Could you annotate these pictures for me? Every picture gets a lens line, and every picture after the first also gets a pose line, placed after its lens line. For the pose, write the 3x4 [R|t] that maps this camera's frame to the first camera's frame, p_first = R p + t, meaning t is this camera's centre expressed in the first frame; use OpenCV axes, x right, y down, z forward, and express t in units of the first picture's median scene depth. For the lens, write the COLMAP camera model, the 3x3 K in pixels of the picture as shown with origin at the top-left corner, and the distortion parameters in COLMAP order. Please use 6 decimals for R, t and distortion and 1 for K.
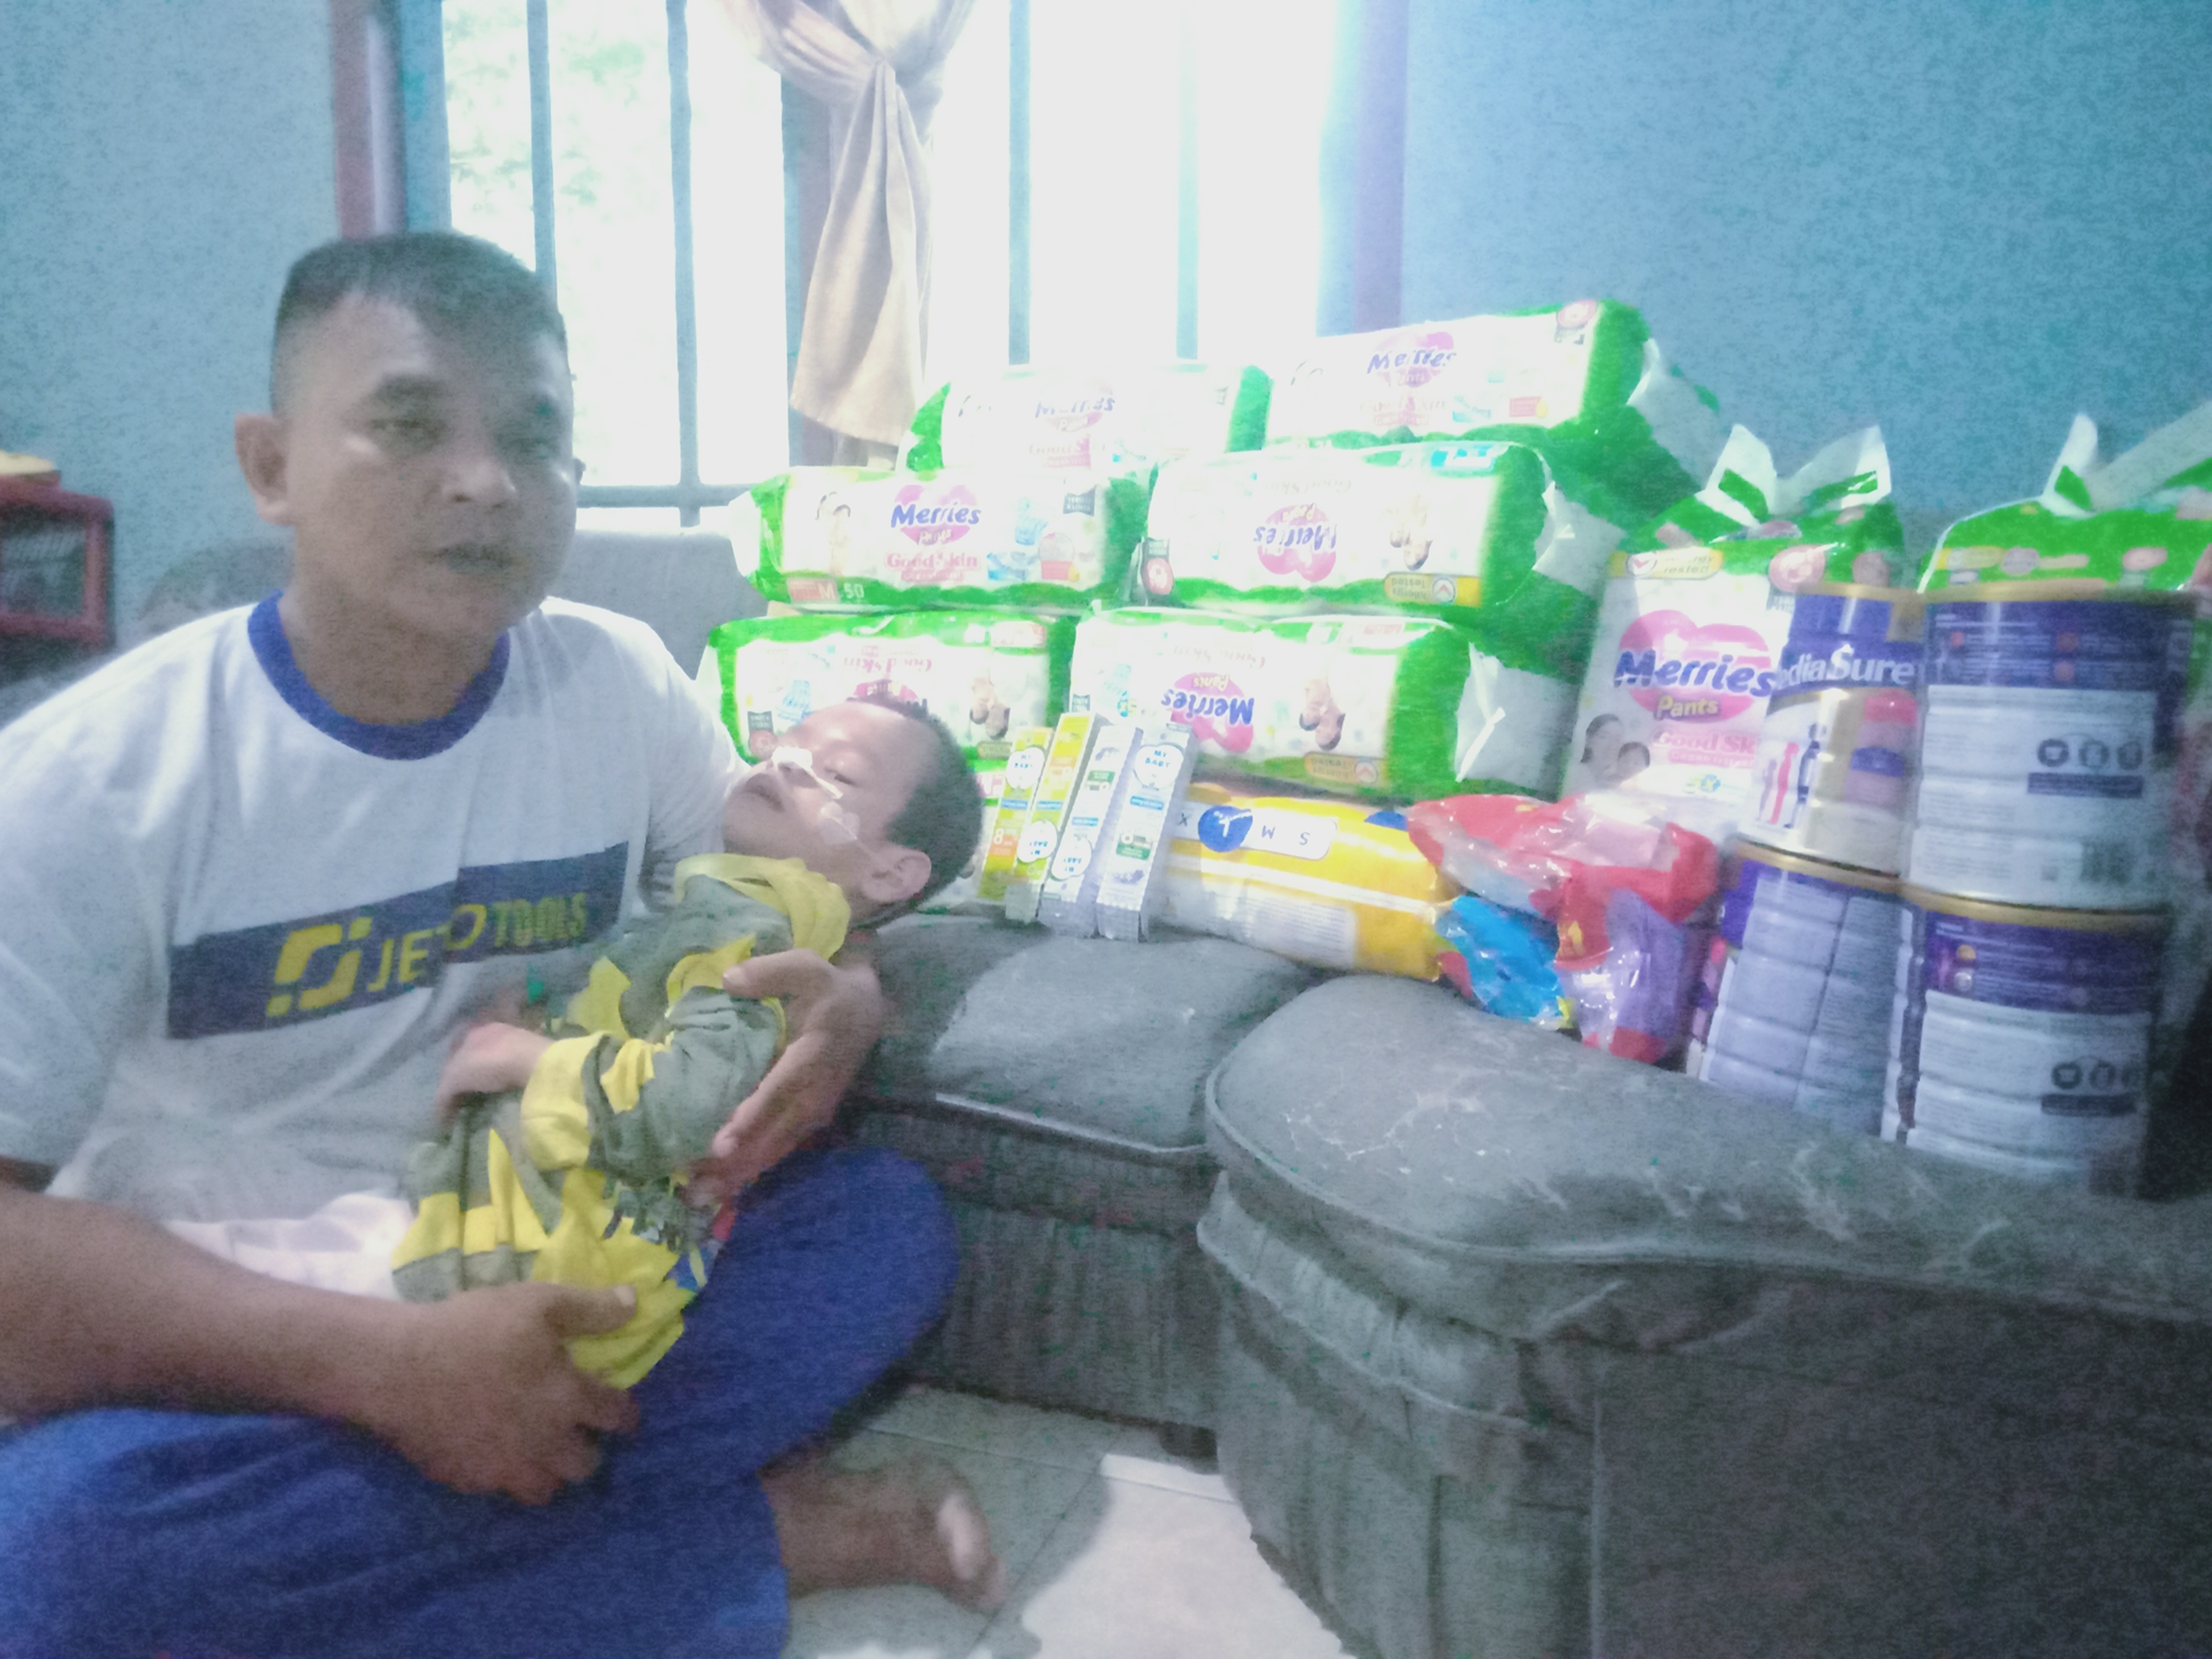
lens RADIAL K [[1724.2, 0, 1106.0], [0, 1724.2, 829.5], [0, 0, 1]] dist [0.145254, -0.168315]
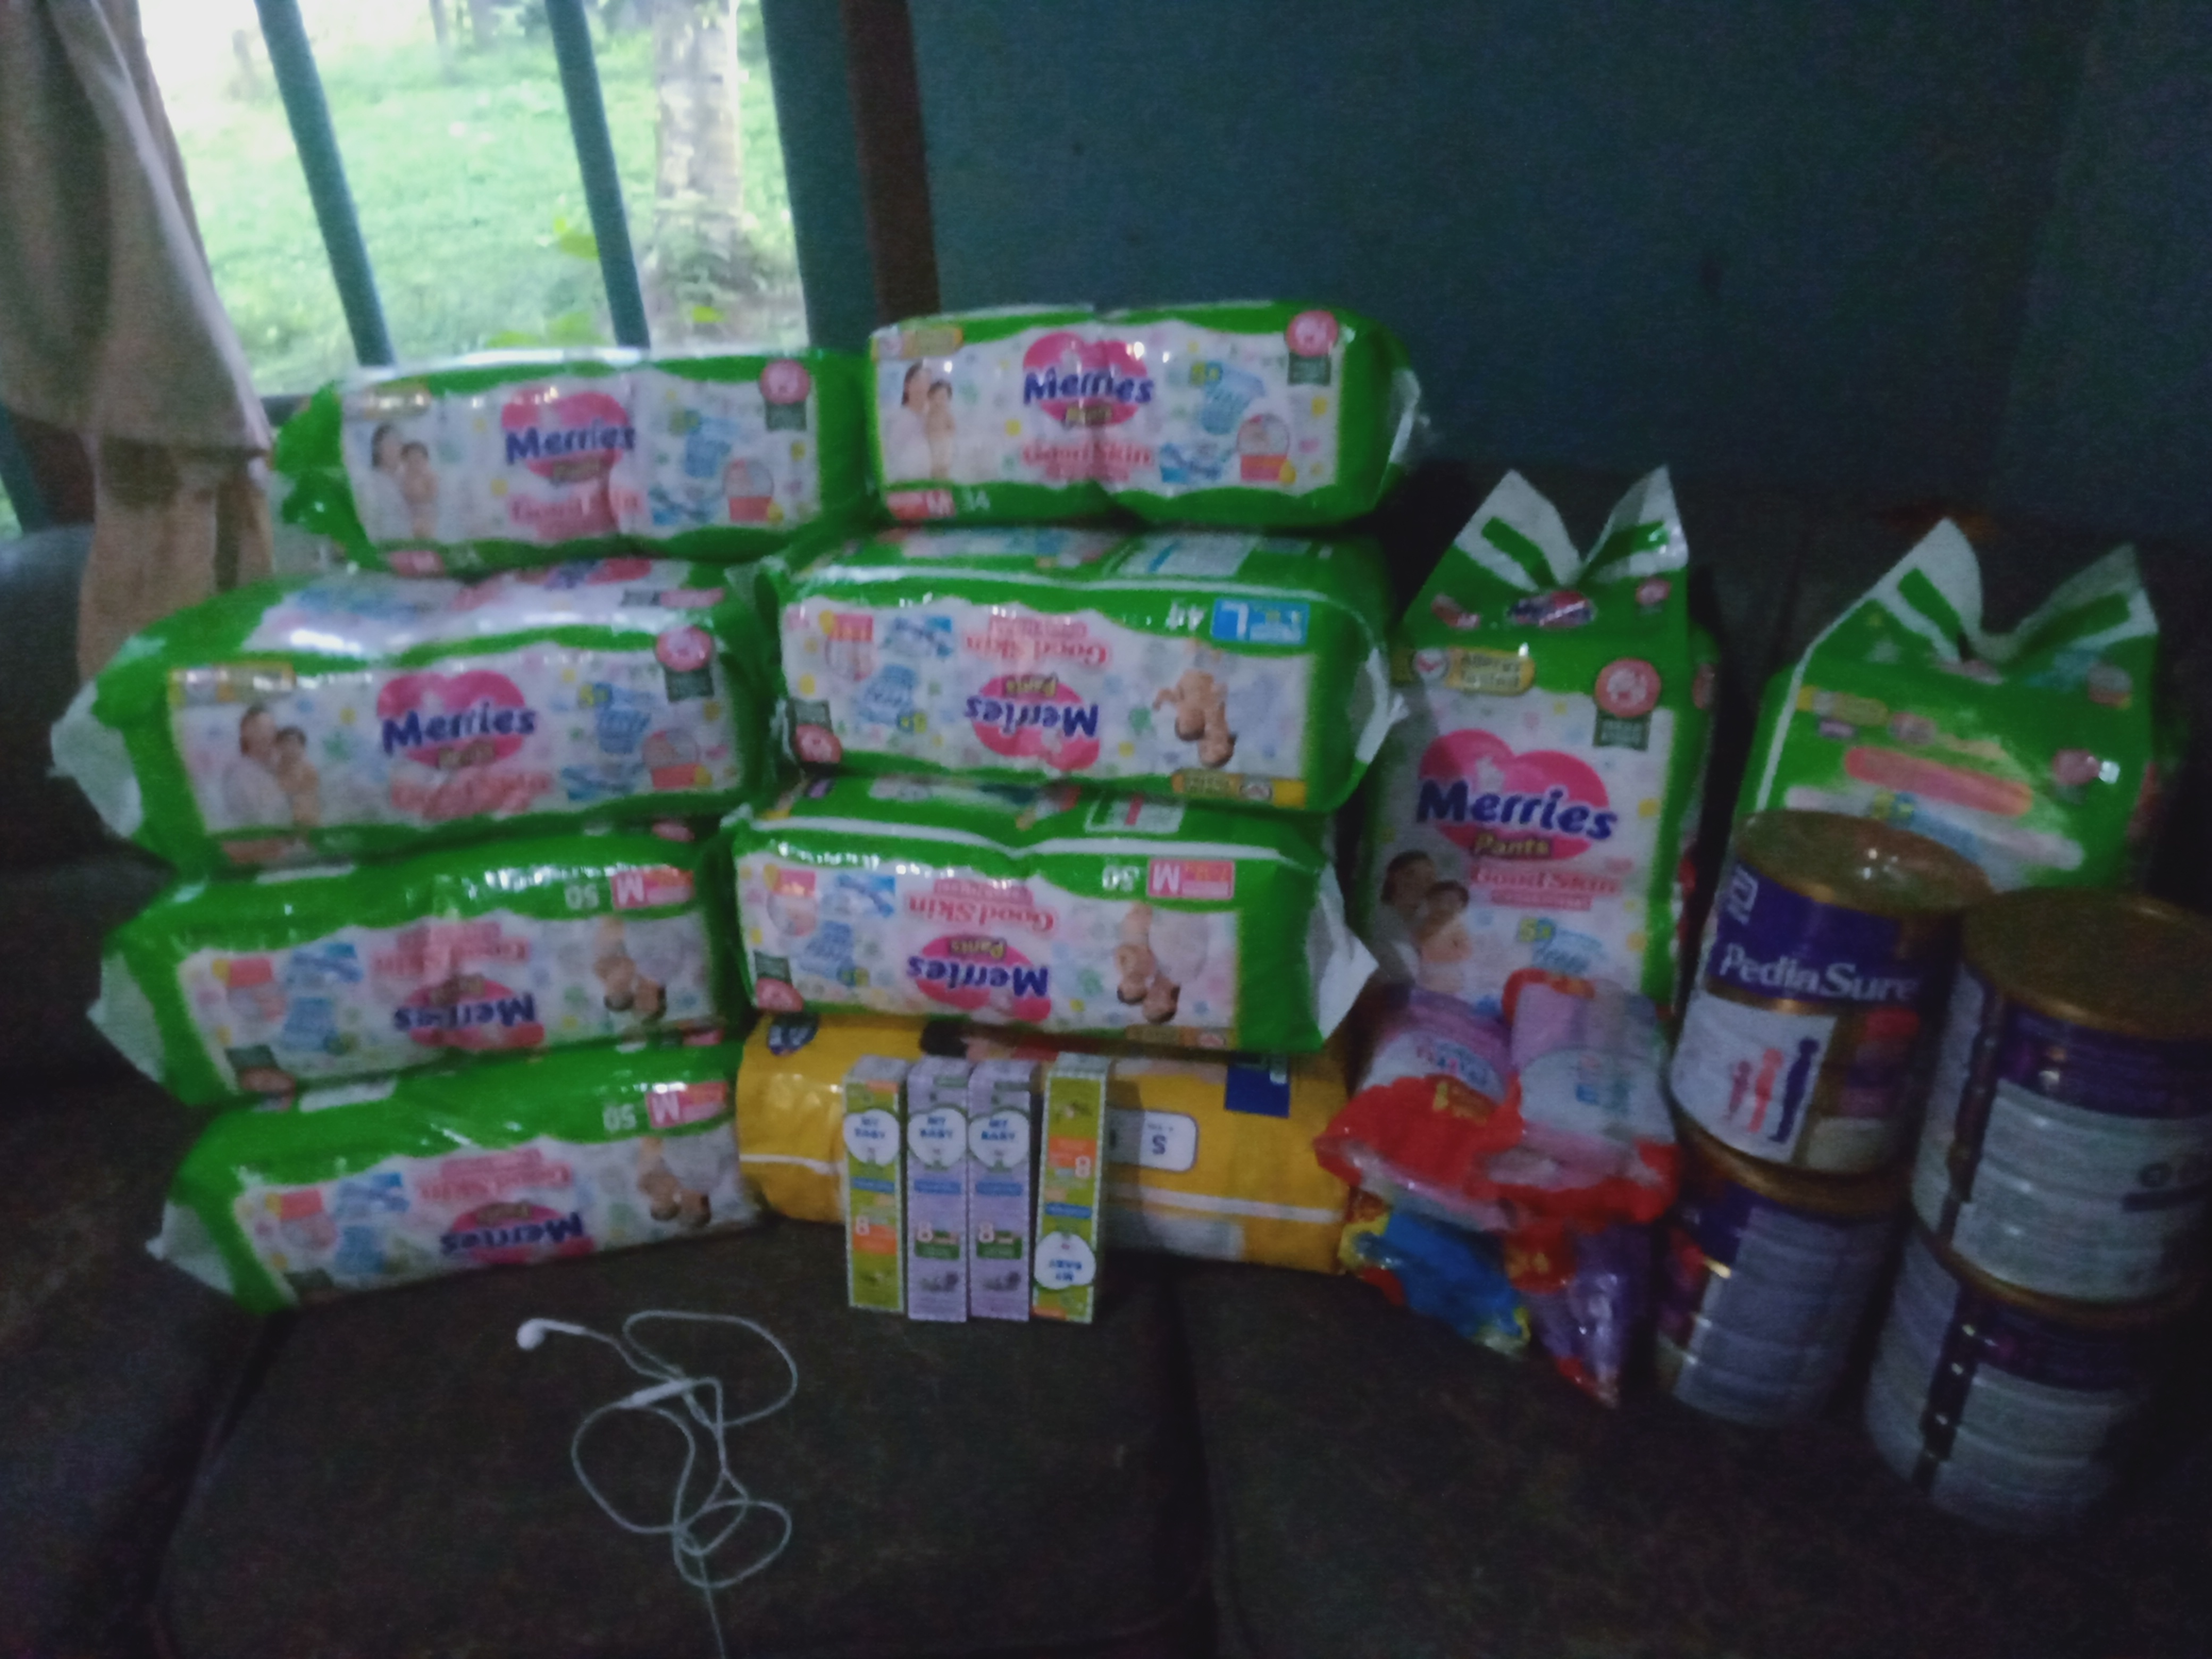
lens RADIAL K [[1724.2, 0, 1106.0], [0, 1724.2, 829.5], [0, 0, 1]] dist [0.145254, -0.168315]
pose [[0.883495, -0.280984, 0.374813, -0.164121], [0.121323, 0.910080, 0.396277, -0.440257], [-0.452457, -0.304635, 0.838141, 0.369700]]
